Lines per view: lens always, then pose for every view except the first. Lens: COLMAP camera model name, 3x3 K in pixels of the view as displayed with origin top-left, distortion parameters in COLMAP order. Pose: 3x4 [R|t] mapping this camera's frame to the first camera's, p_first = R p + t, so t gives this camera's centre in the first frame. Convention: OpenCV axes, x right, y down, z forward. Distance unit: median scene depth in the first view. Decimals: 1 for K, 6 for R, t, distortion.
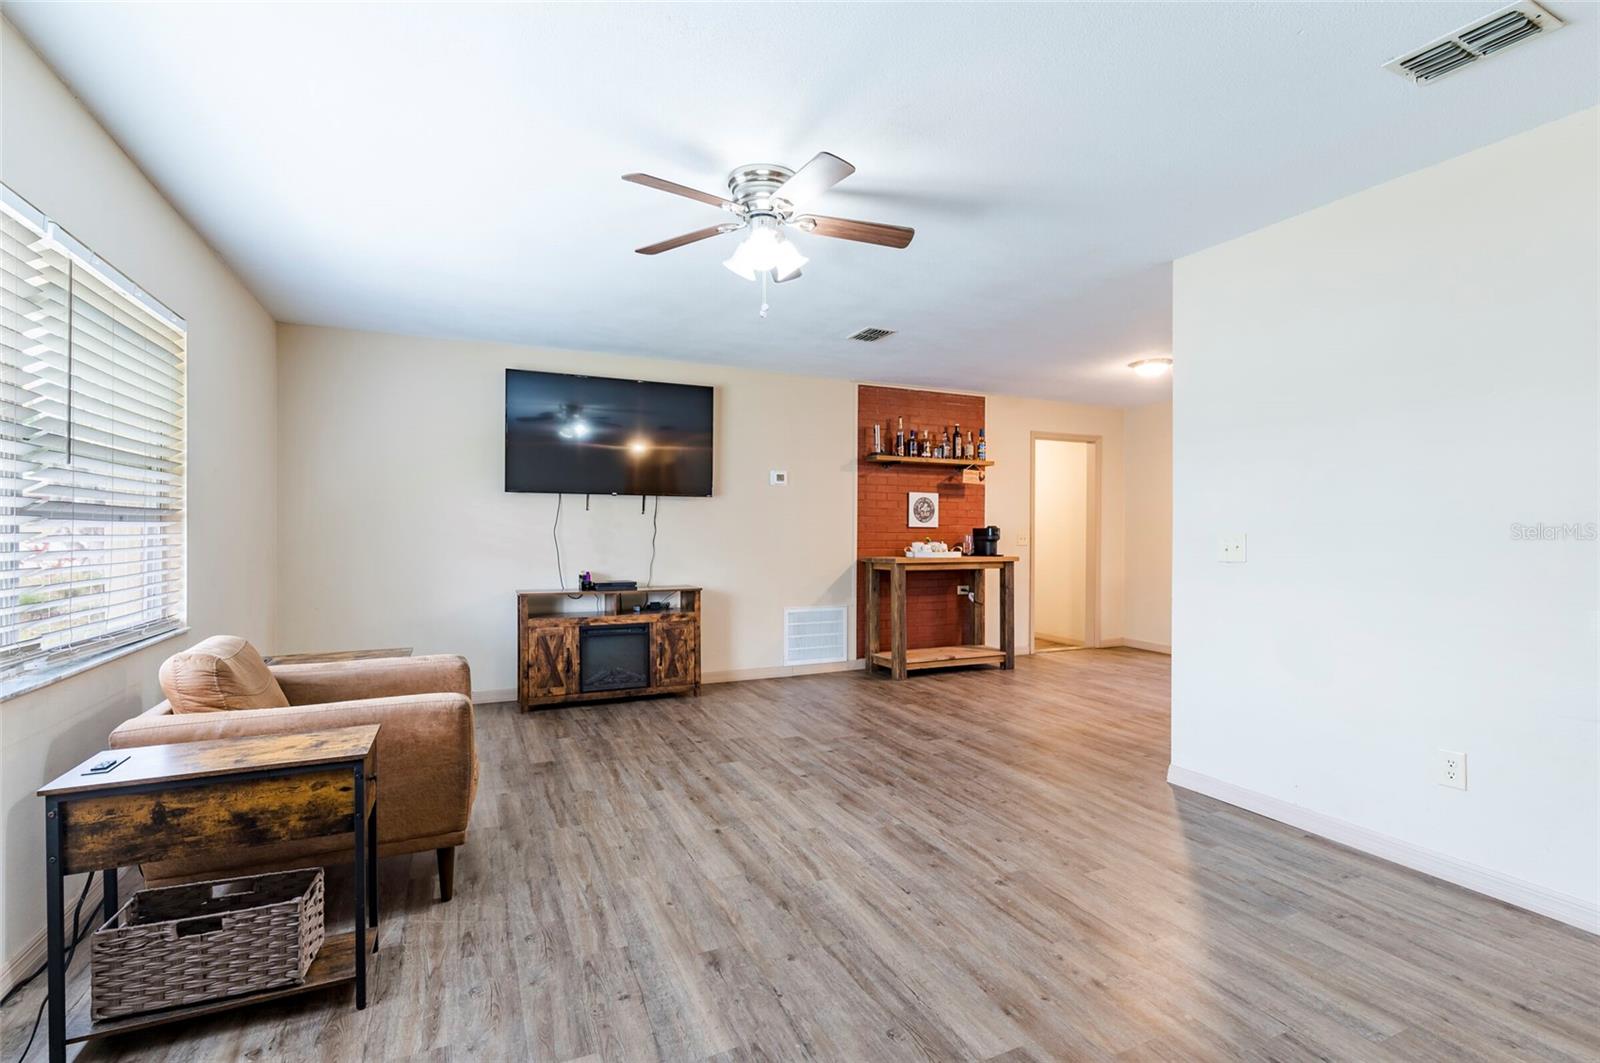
lens RADIAL K [[732.2, 0, 802.9], [0, 732.2, 531.7], [0, 0, 1]] dist [-0.000521, -0.000459]
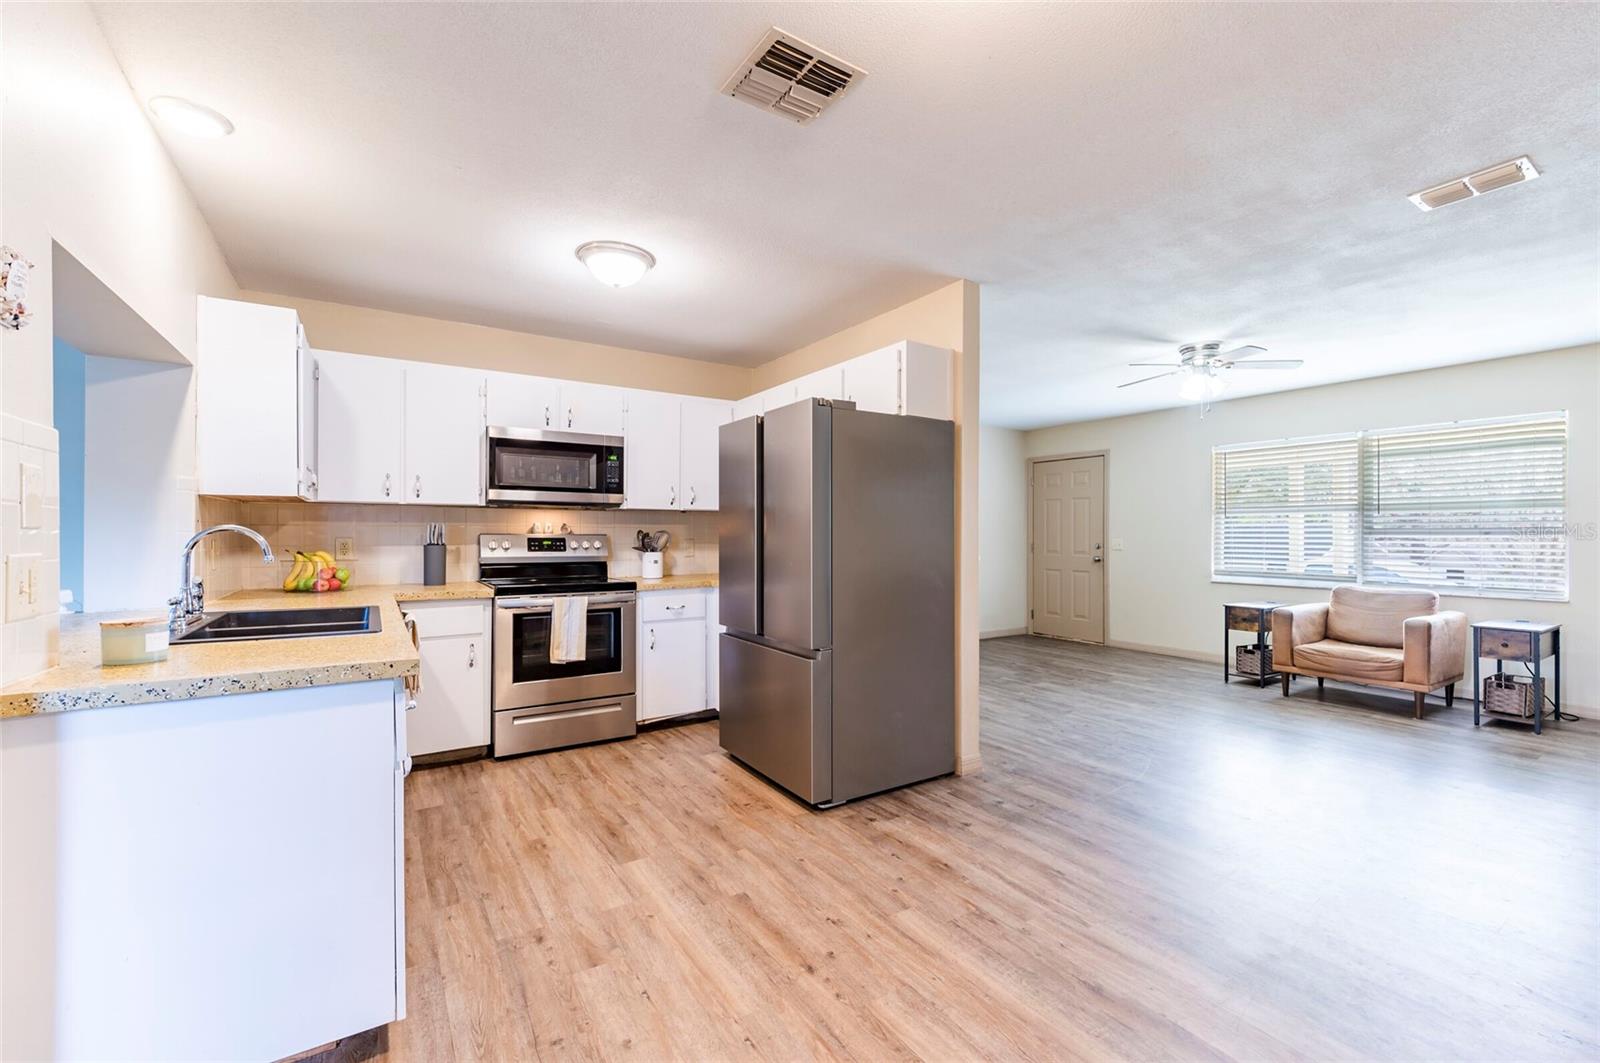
lens RADIAL K [[664.8, 0, 803.8], [0, 664.8, 532.1], [0, 0, 1]] dist [0.000292, -0.000134]
pose [[-0.989408, -0.006764, -0.145007, 0.866693], [-0.006411, 0.999975, -0.002900, -0.002801], [0.145023, -0.001940, -0.989426, 1.855949]]
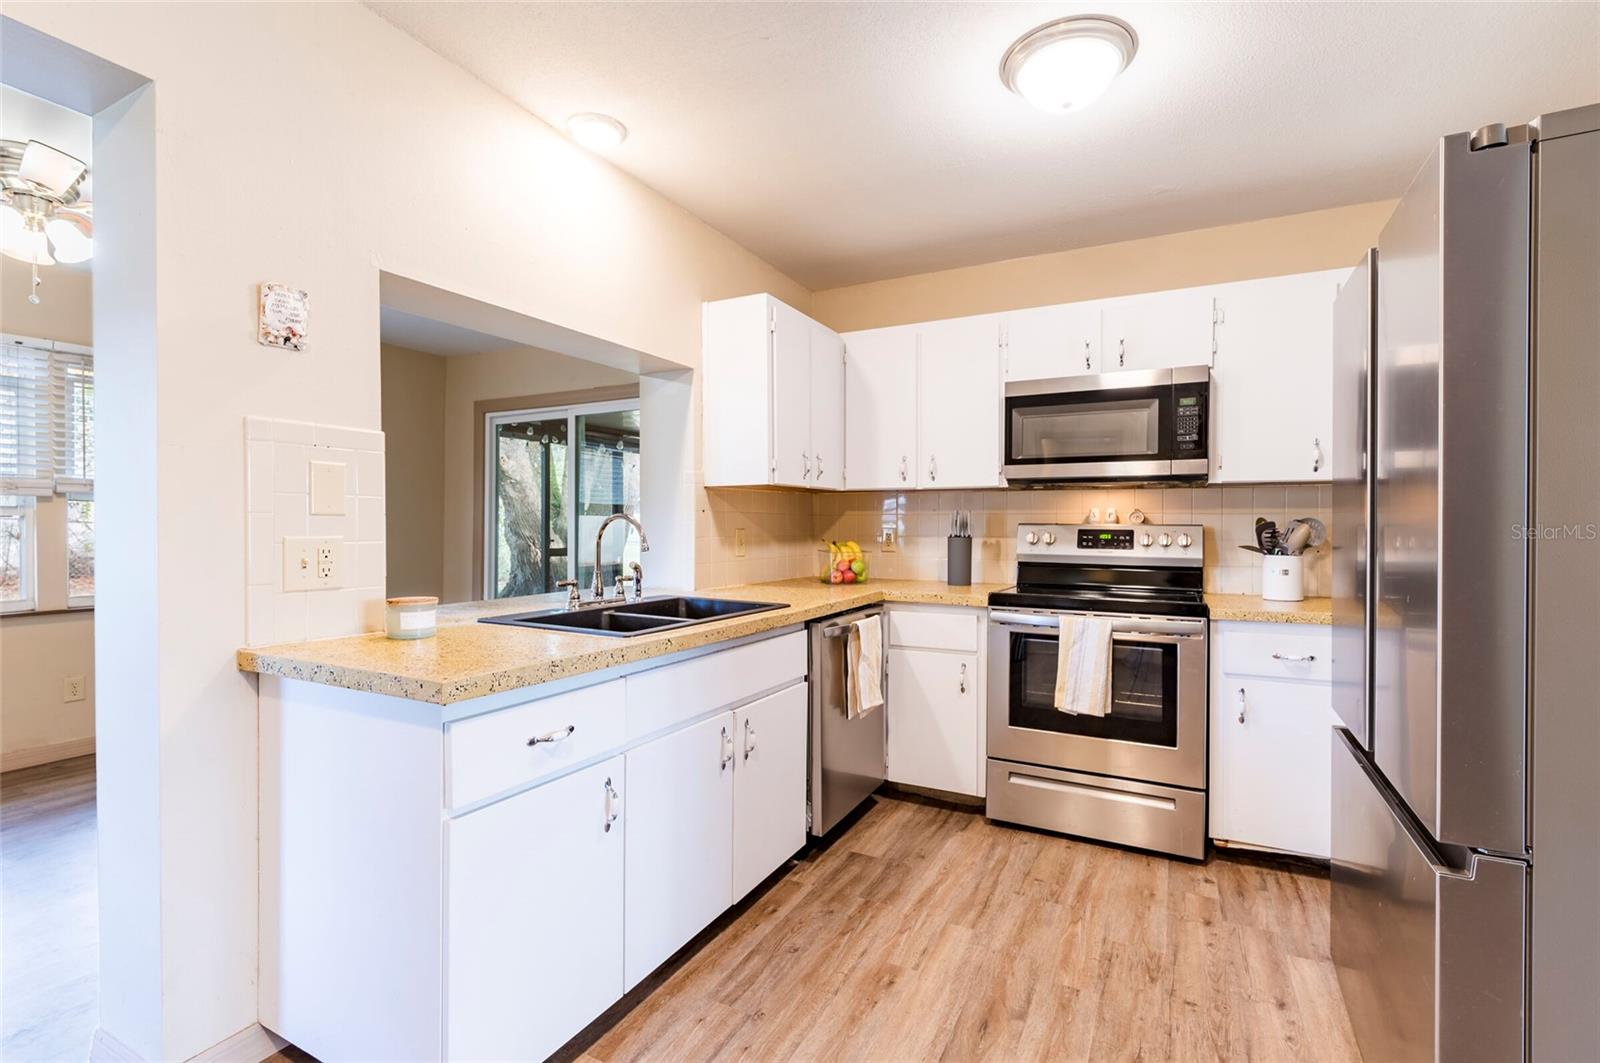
lens RADIAL K [[720.9, 0, 805.3], [0, 720.9, 530.6], [0, 0, 1]] dist [-0.000912, -0.000830]
pose [[-0.614466, -0.012990, 0.788836, 0.667737], [-0.005780, 0.999912, 0.011964, -0.000352], [-0.788922, 0.002792, -0.614487, 1.479083]]
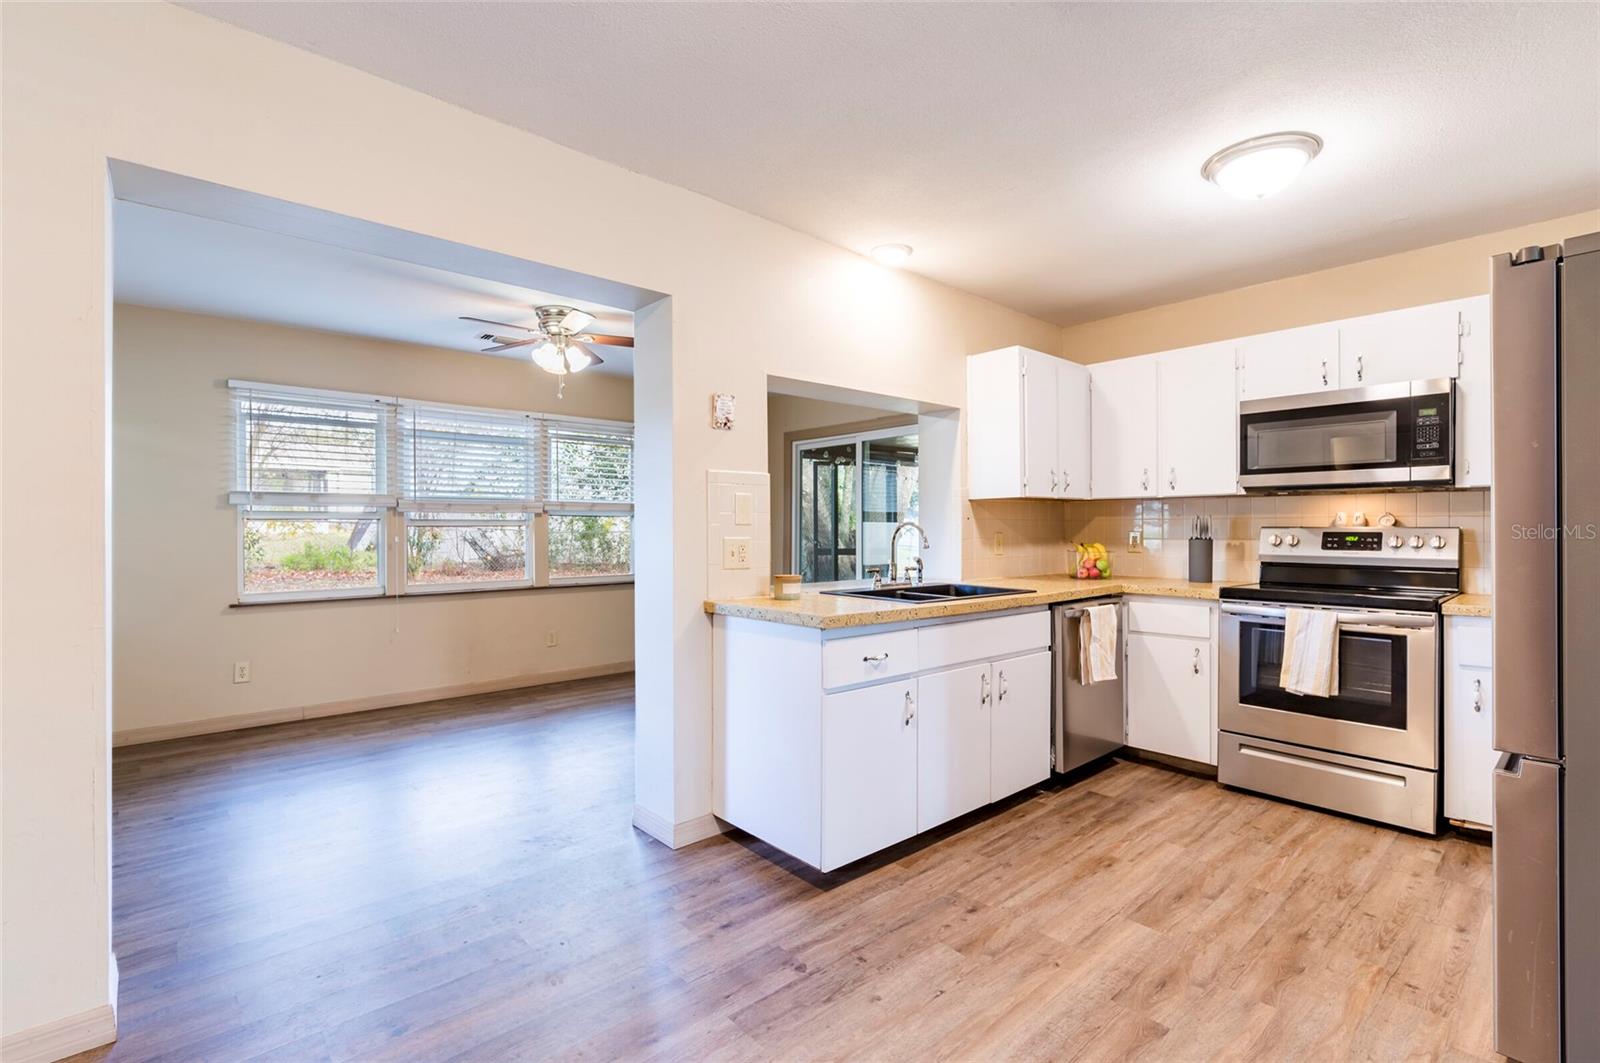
lens RADIAL K [[720.9, 0, 805.3], [0, 720.9, 530.6], [0, 0, 1]] dist [-0.000912, -0.000830]
pose [[-0.295103, -0.006050, 0.955446, 0.449054], [0.000769, 0.999978, 0.006570, -0.001840], [-0.955465, 0.002673, -0.295092, 1.605495]]
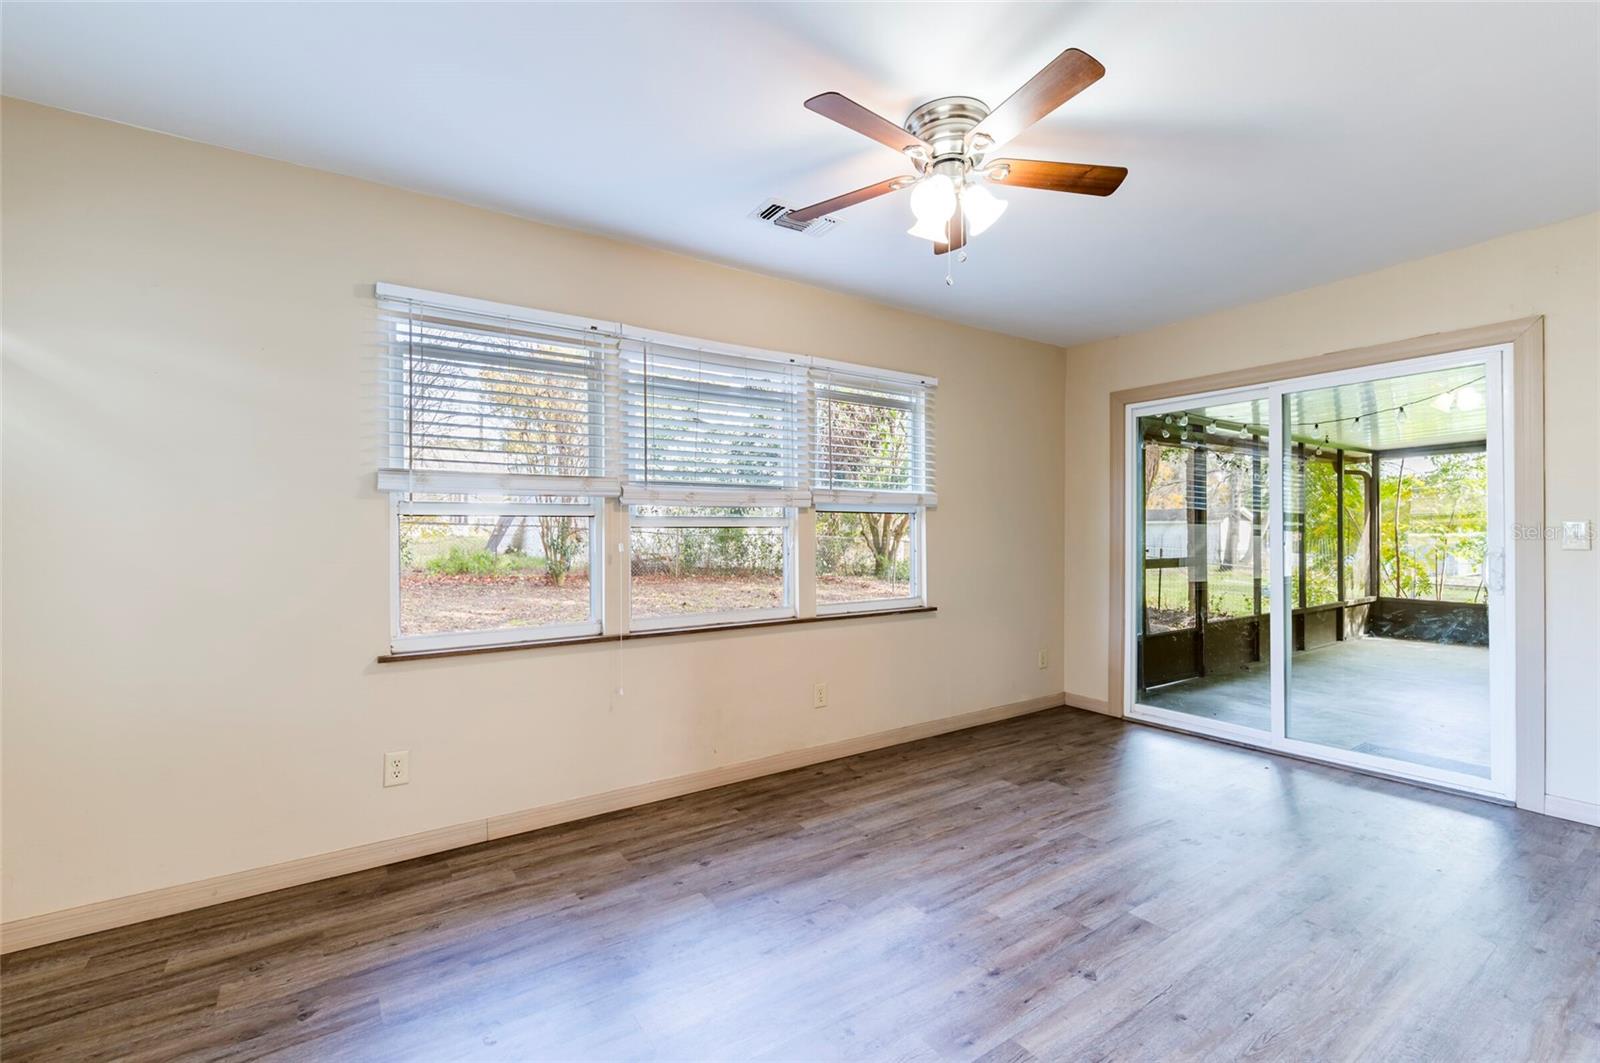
lens RADIAL K [[700.3, 0, 810.7], [0, 700.3, 529.5], [0, 0, 1]] dist [-0.003278, 0.000795]
pose [[-0.174972, 0.000094, 0.984573, 1.103187], [0.003406, 0.999994, 0.000510, 0.001442], [-0.984568, 0.003443, -0.174971, 1.860028]]
